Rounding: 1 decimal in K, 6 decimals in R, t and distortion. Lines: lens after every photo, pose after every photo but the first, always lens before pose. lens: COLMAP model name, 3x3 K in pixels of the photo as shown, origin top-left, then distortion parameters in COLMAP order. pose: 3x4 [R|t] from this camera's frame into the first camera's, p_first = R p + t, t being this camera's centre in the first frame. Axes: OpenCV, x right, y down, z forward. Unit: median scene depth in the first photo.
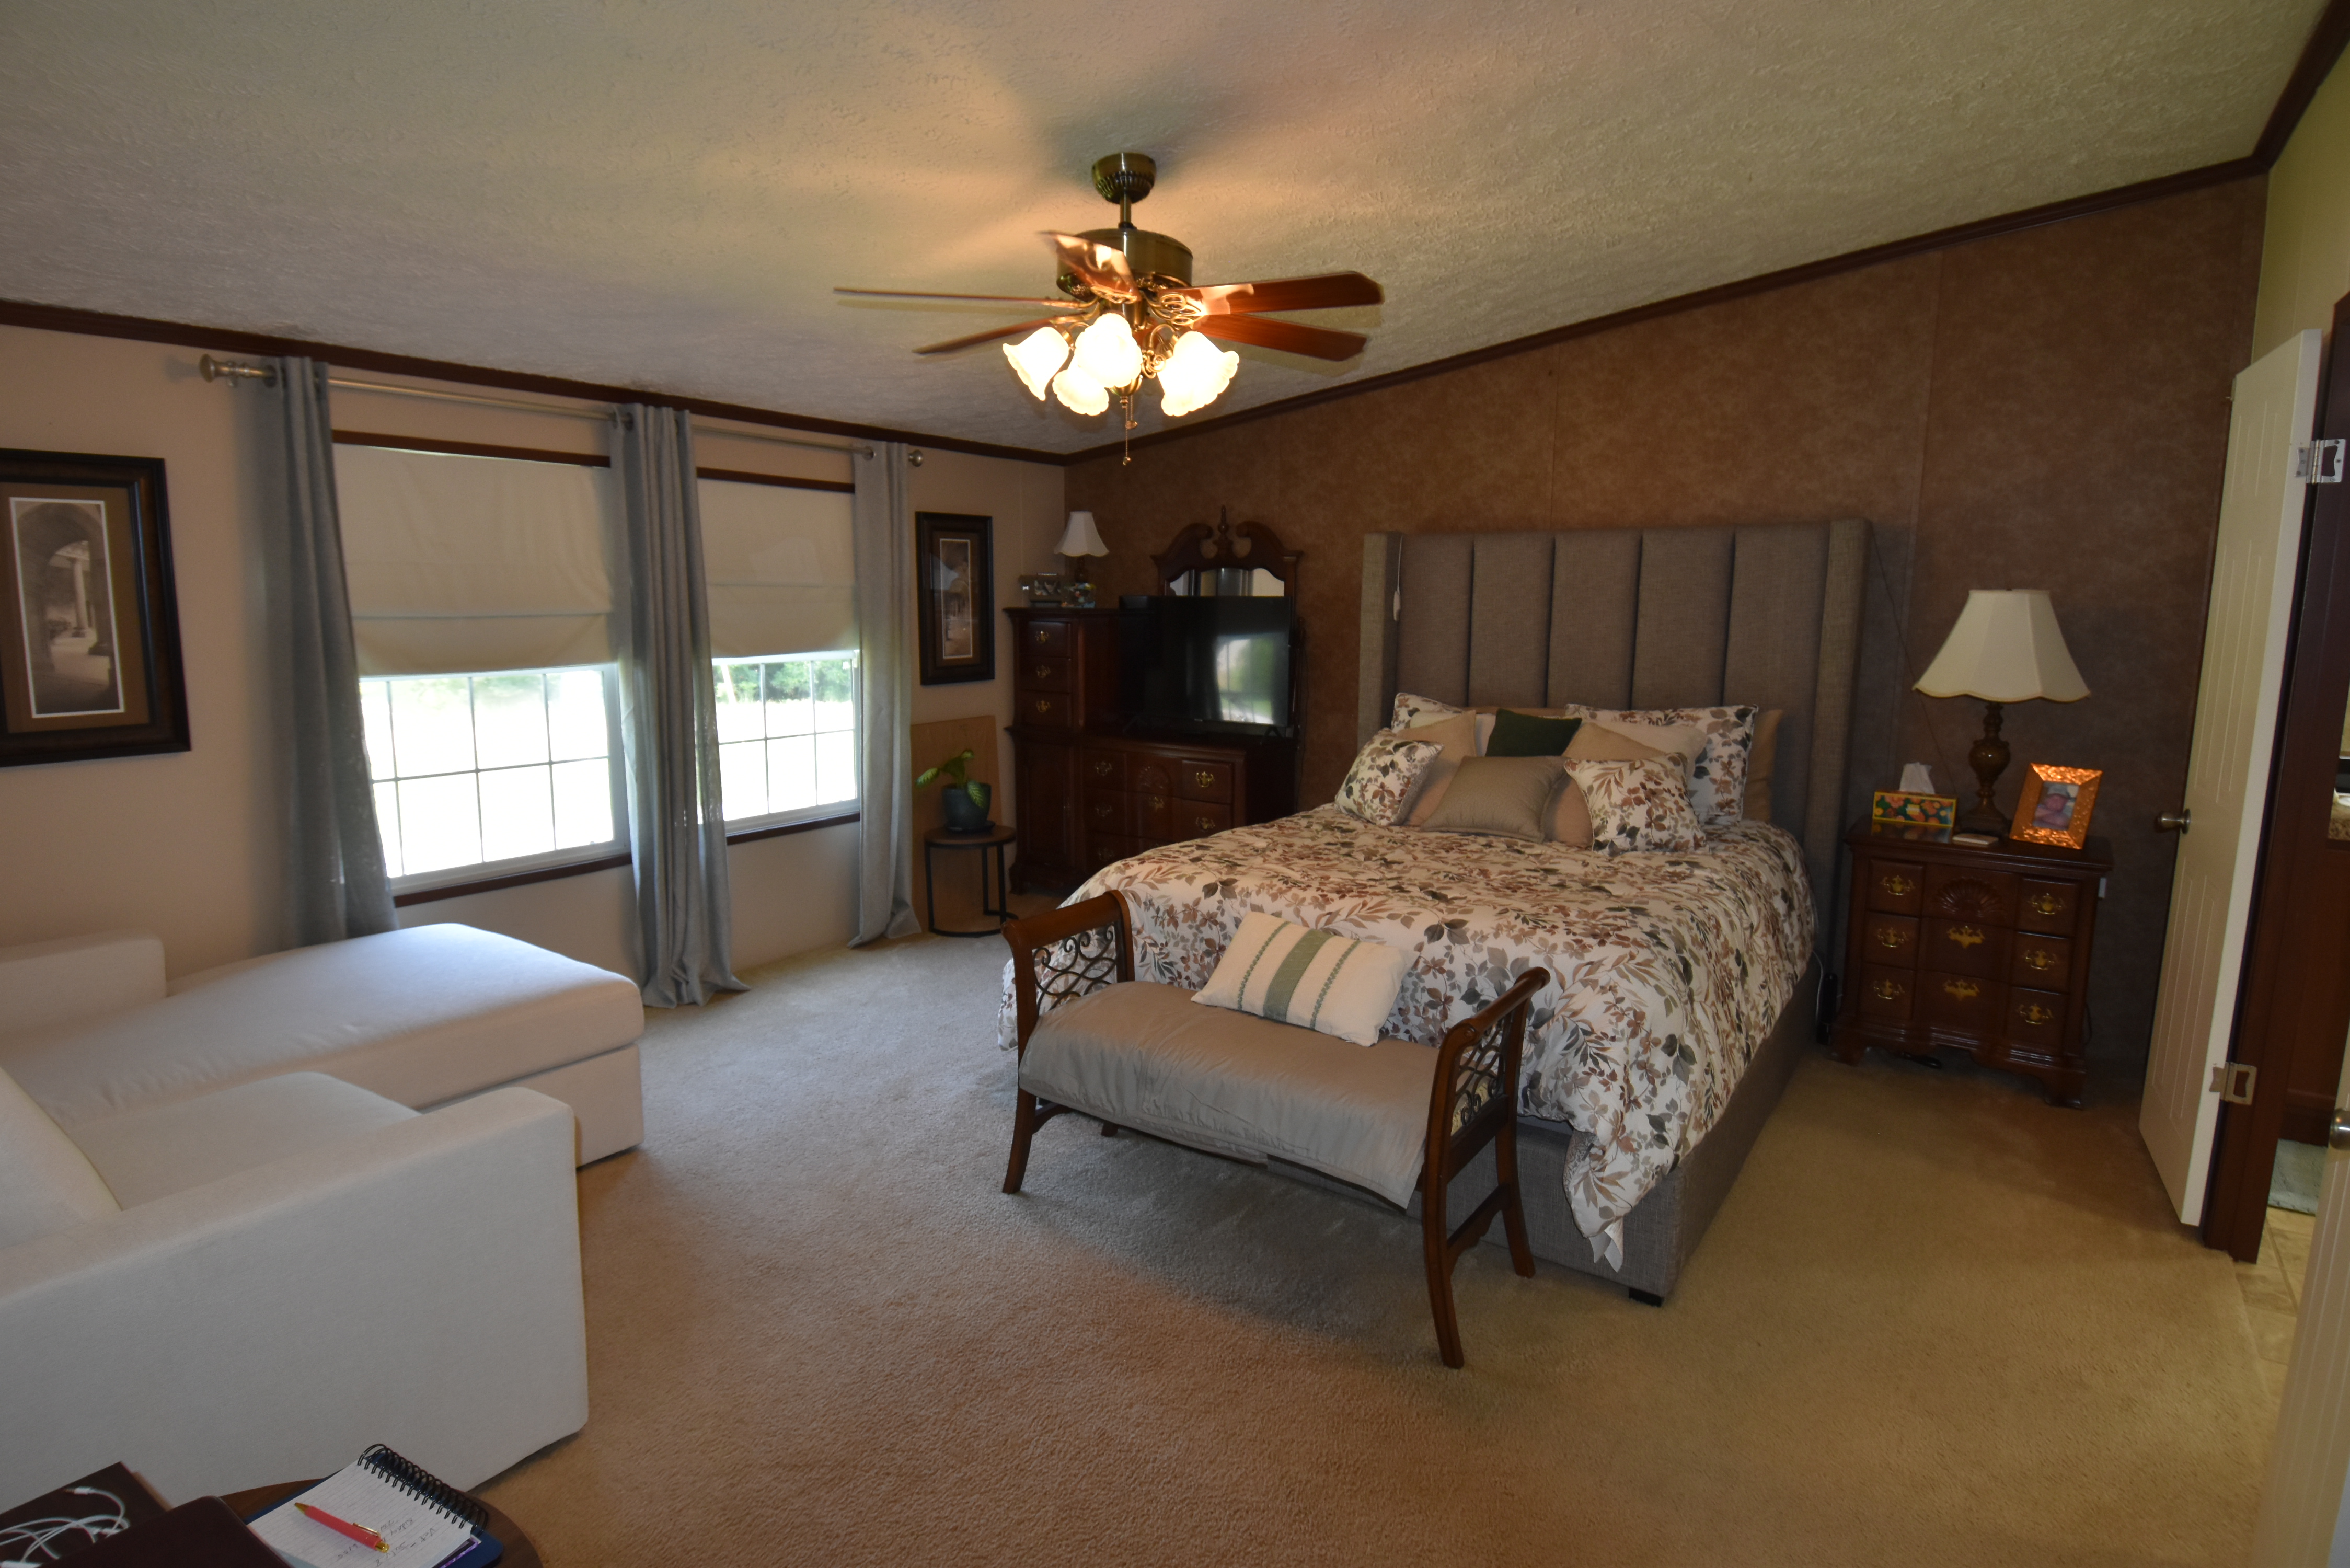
lens RADIAL K [[1204.6, 0, 1169.0], [0, 1204.6, 771.0], [0, 0, 1]] dist [0.043477, -0.050236]
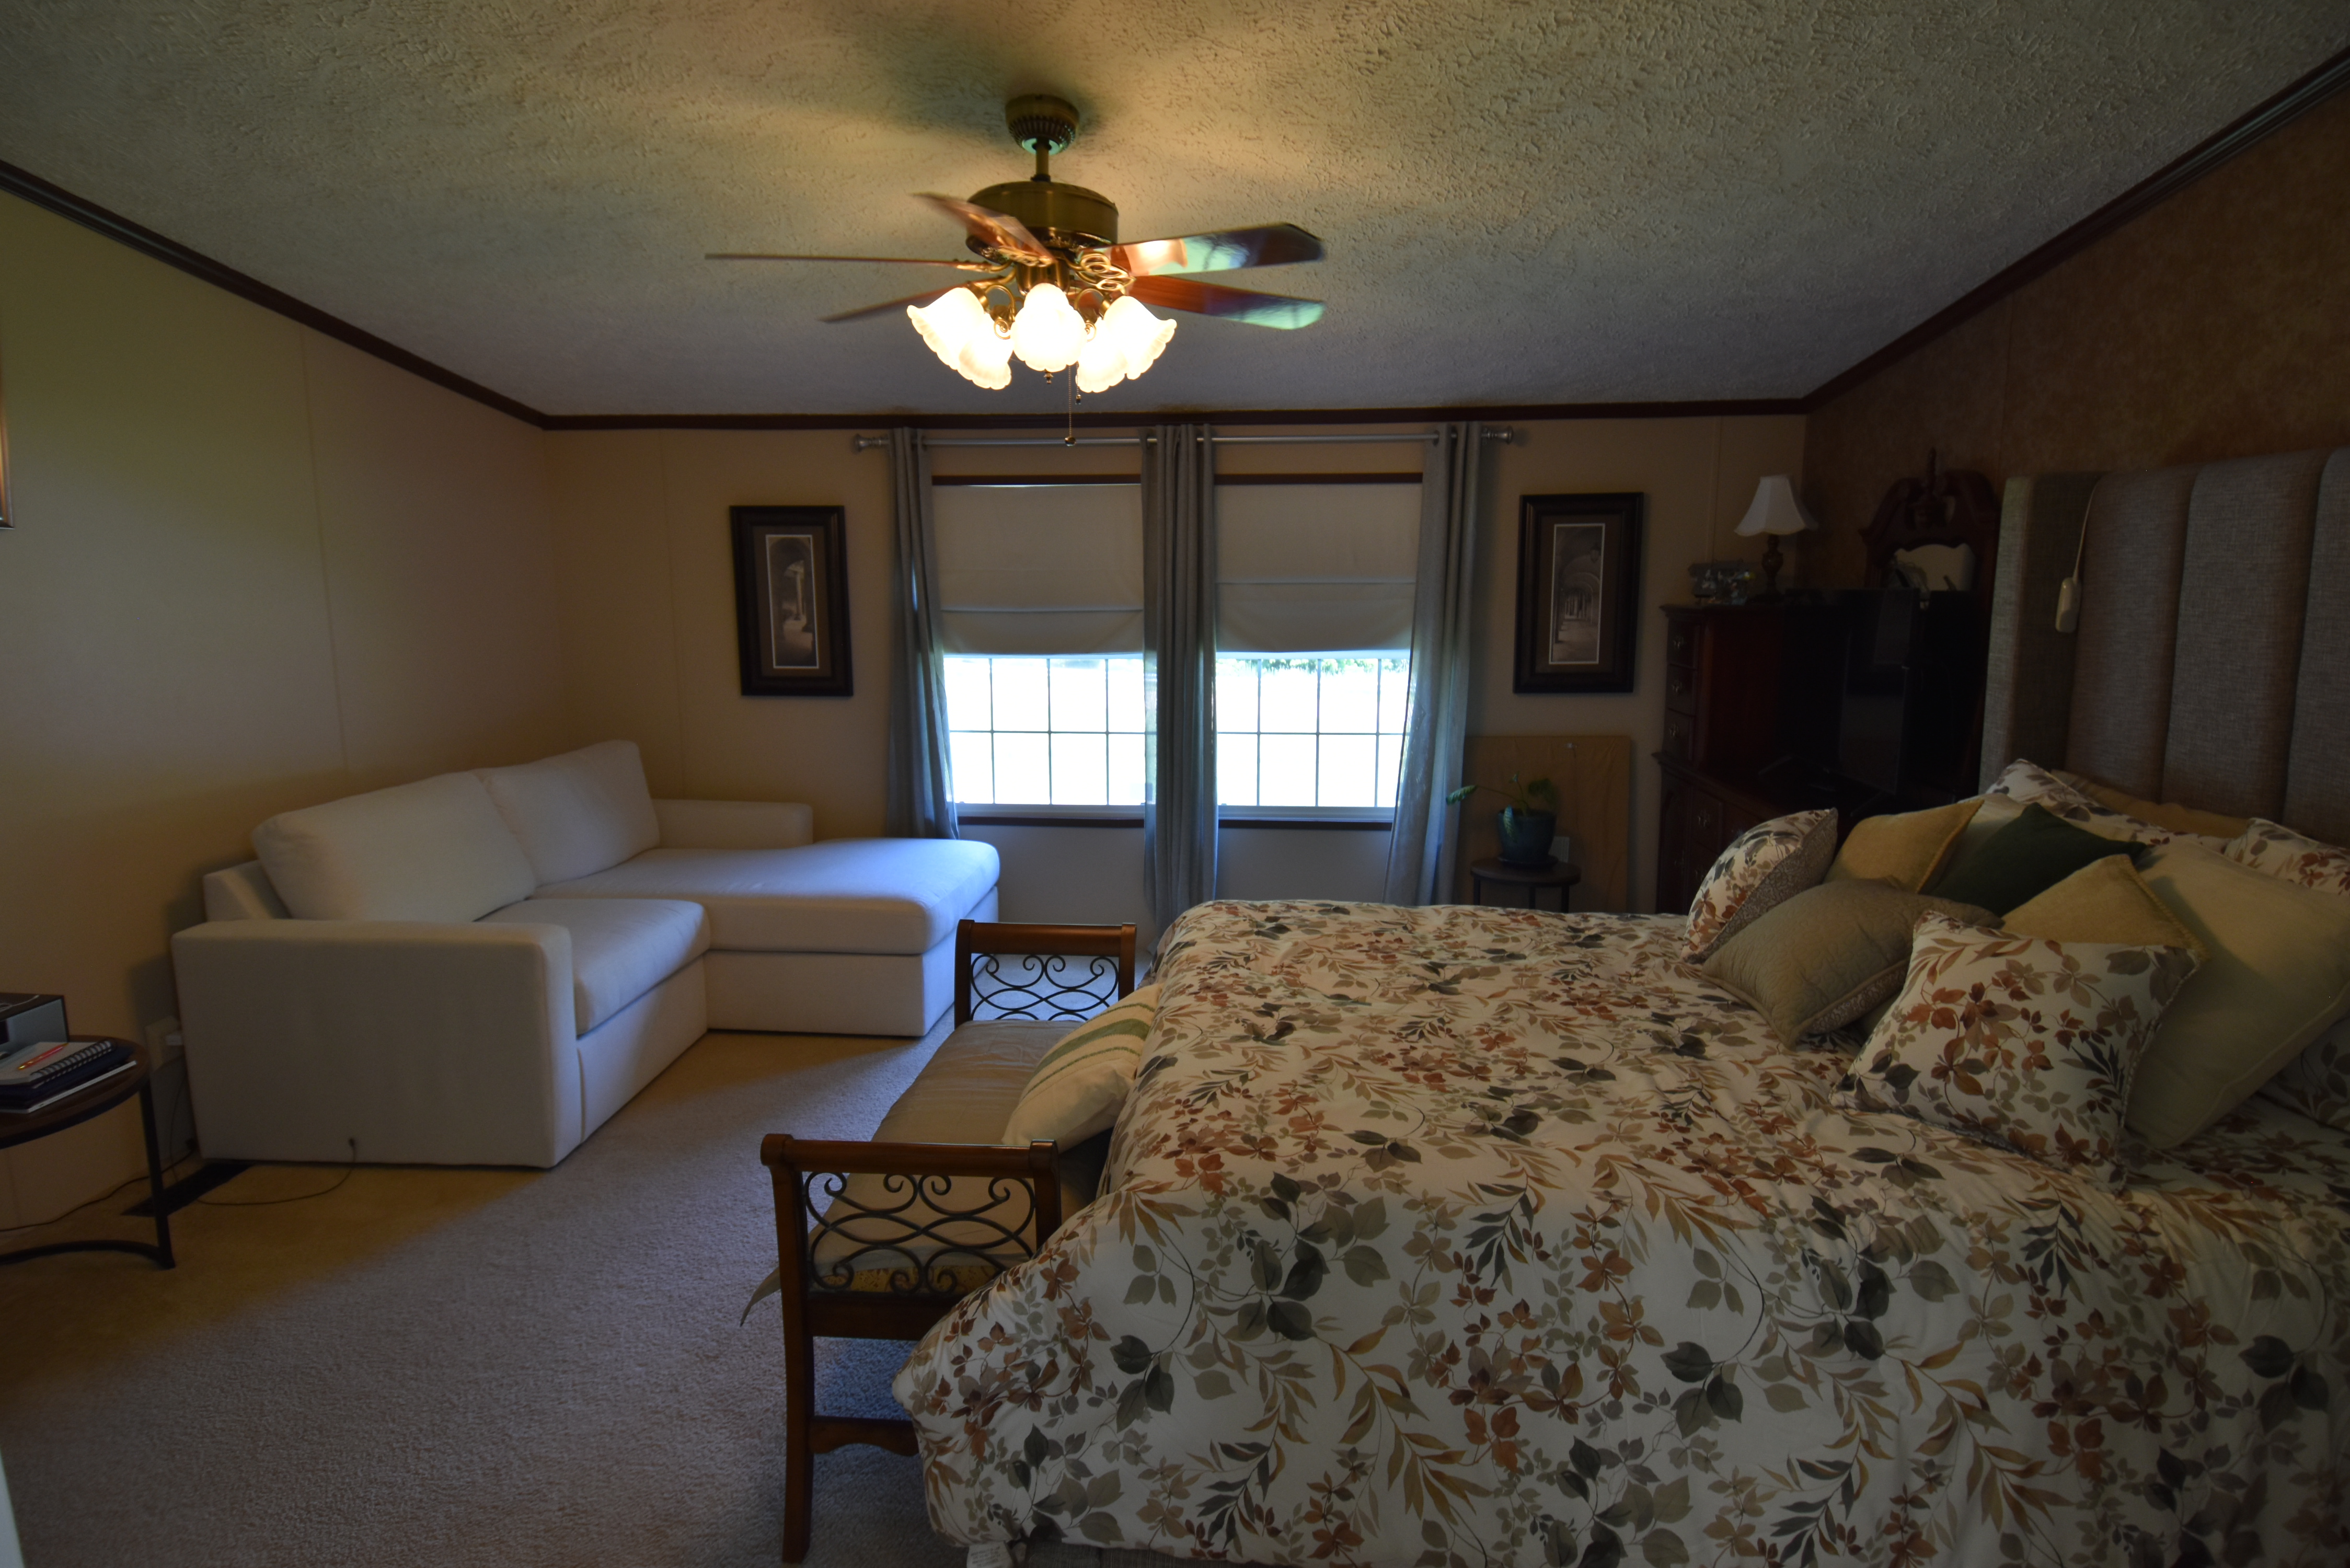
lens RADIAL K [[1204.6, 0, 1169.0], [0, 1204.6, 771.0], [0, 0, 1]] dist [0.043477, -0.050236]
pose [[0.513837, 0.121543, -0.849234, 0.628126], [-0.118393, 0.990488, 0.070125, -0.069258], [0.849679, 0.064511, 0.523339, 0.486941]]
